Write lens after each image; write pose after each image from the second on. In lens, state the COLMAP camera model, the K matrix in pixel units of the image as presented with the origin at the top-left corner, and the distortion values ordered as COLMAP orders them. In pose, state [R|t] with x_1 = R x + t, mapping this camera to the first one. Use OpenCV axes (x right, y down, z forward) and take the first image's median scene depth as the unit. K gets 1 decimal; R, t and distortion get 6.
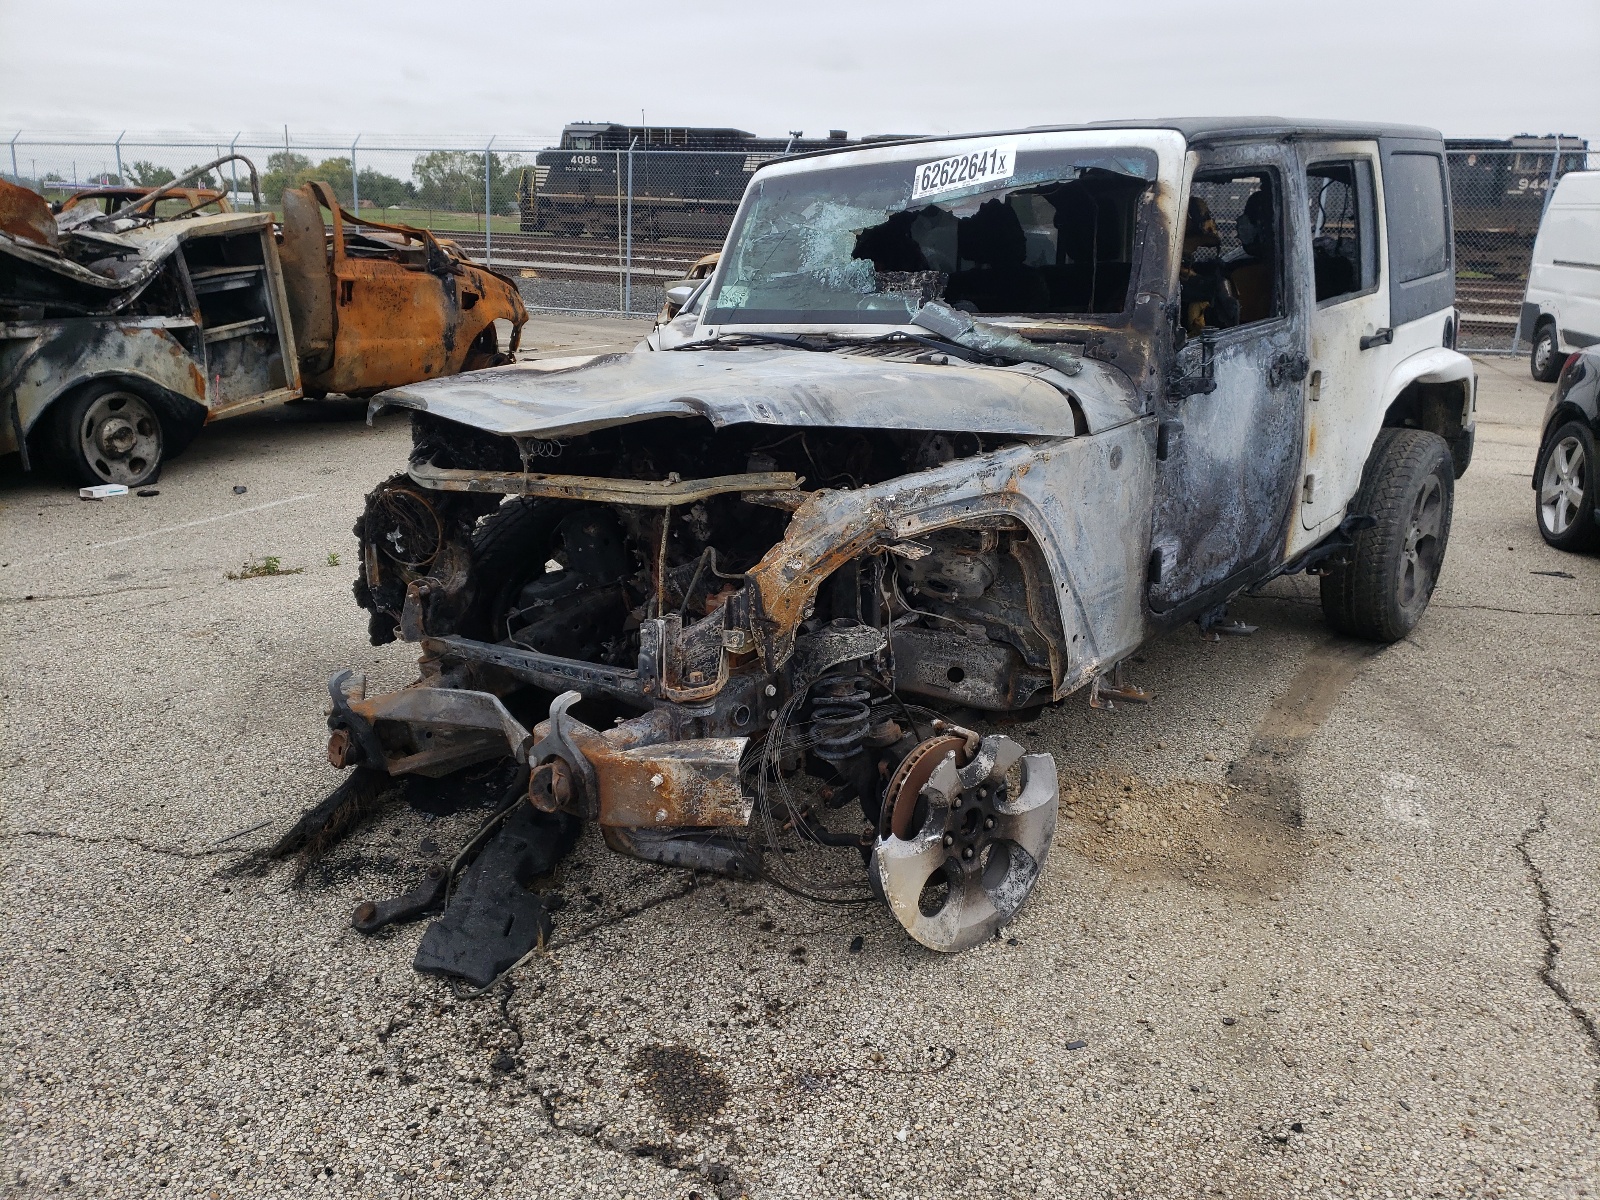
lens RADIAL K [[1225.9, 0, 800.0], [0, 1225.9, 600.0], [0, 0, 1]] dist [0.054235, -0.080433]
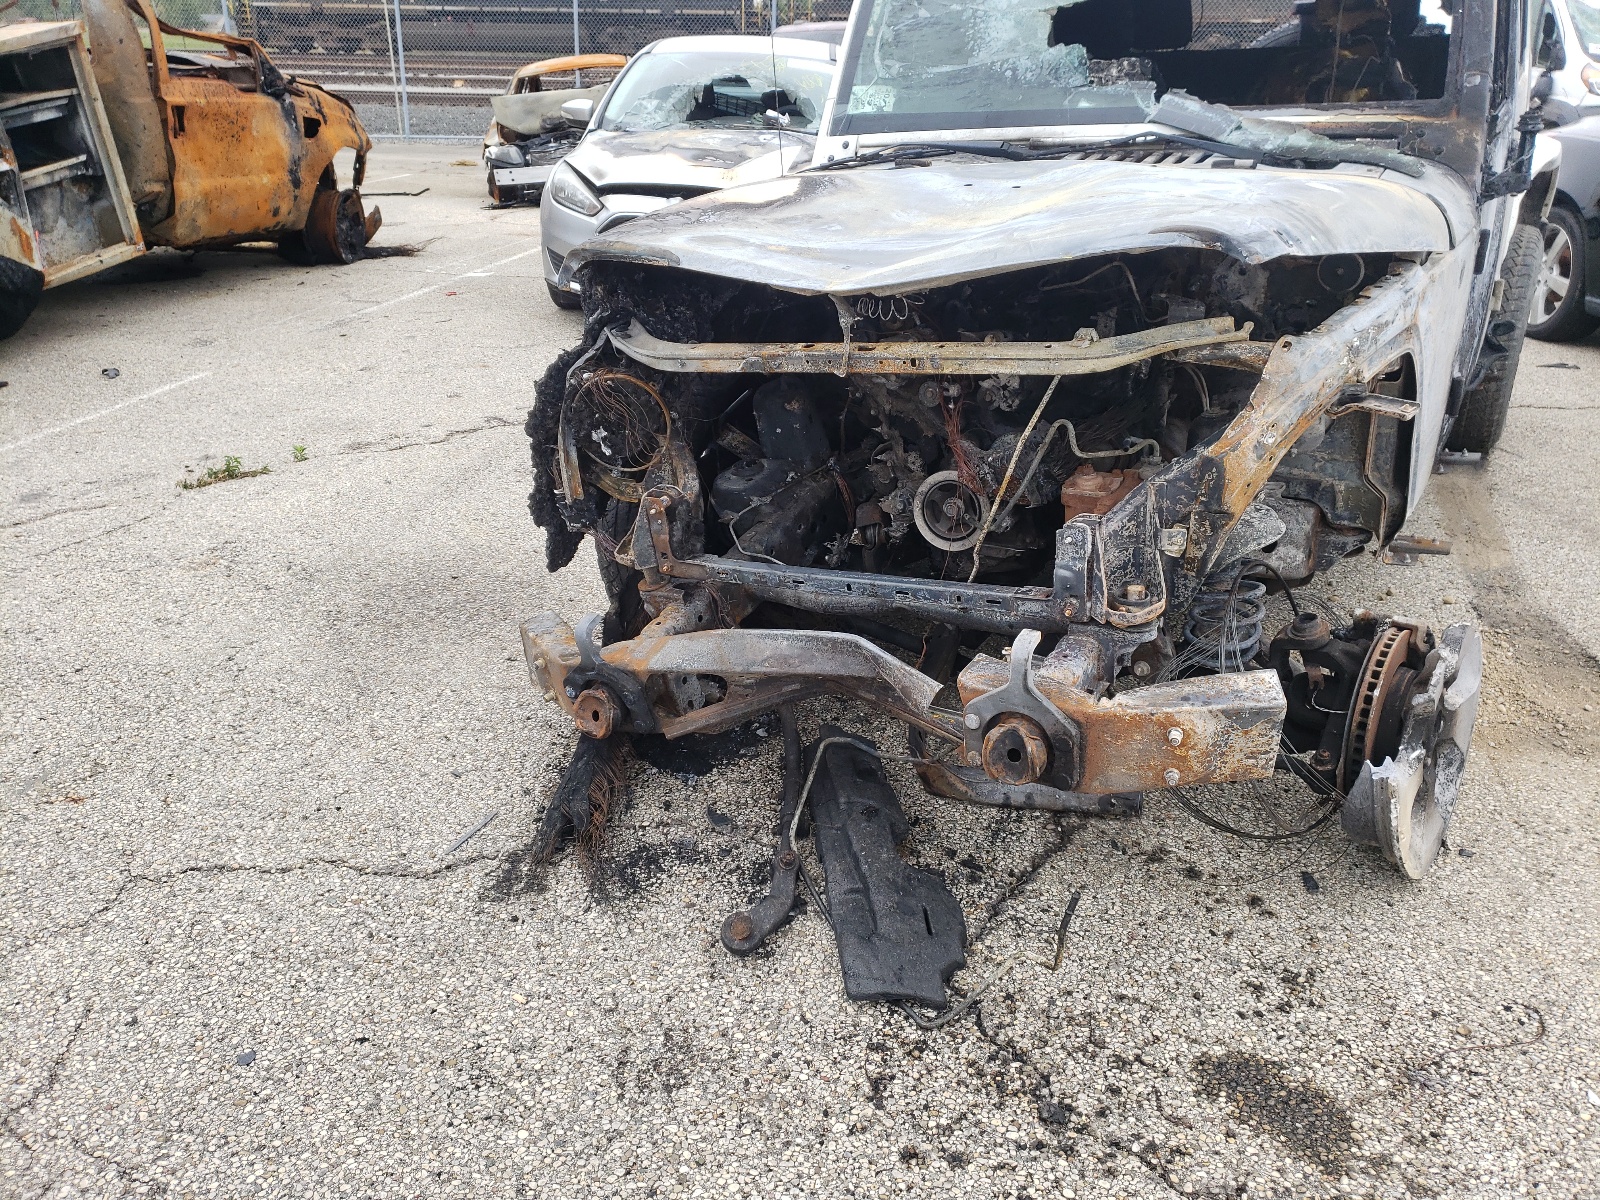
lens RADIAL K [[1214.3, 0, 800.0], [0, 1214.3, 600.0], [0, 0, 1]] dist [0.023053, -0.002339]
pose [[0.981013, -0.101931, 0.164997, -0.340750], [0.077975, 0.986255, 0.145676, -0.050550], [-0.177578, -0.130045, 0.975477, 0.216988]]
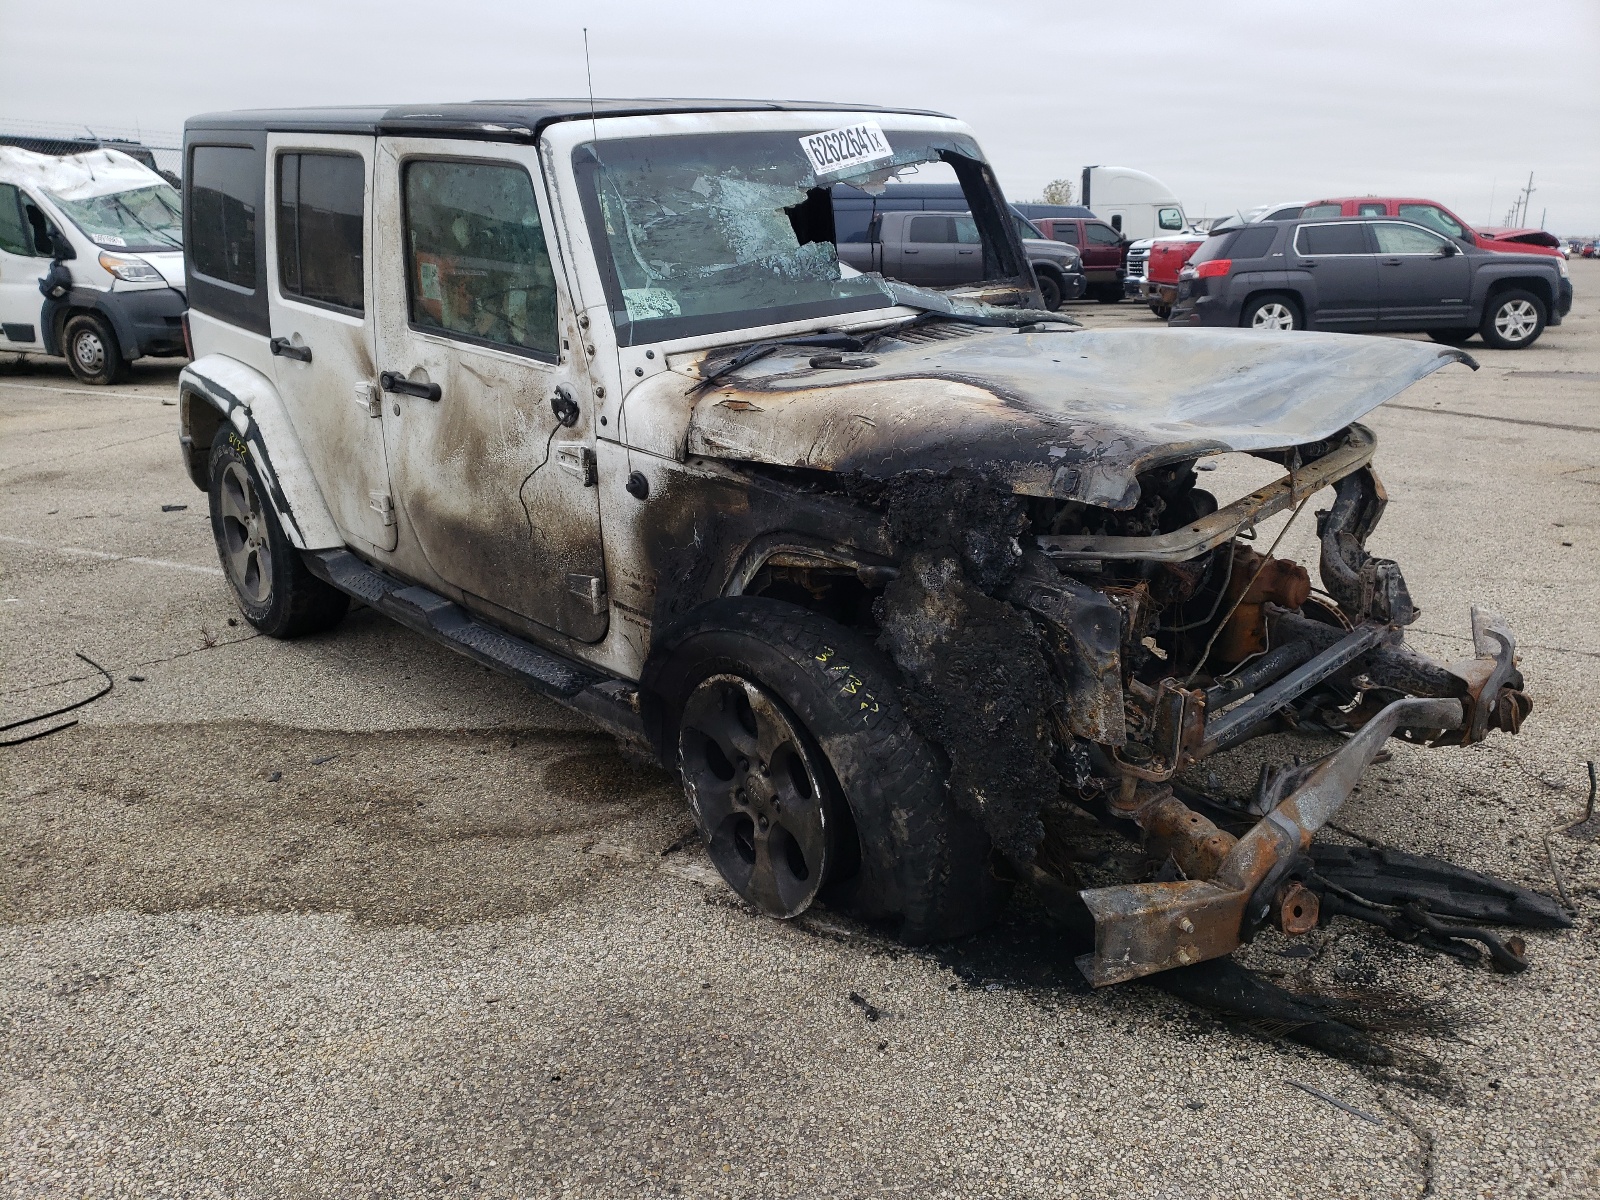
lens RADIAL K [[1225.9, 0, 800.0], [0, 1225.9, 600.0], [0, 0, 1]] dist [0.054235, -0.080433]
pose [[0.161031, -0.311267, 0.936580, -0.991704], [0.291385, 0.921657, 0.256208, -0.310542], [-0.942955, 0.231648, 0.239114, 0.987316]]
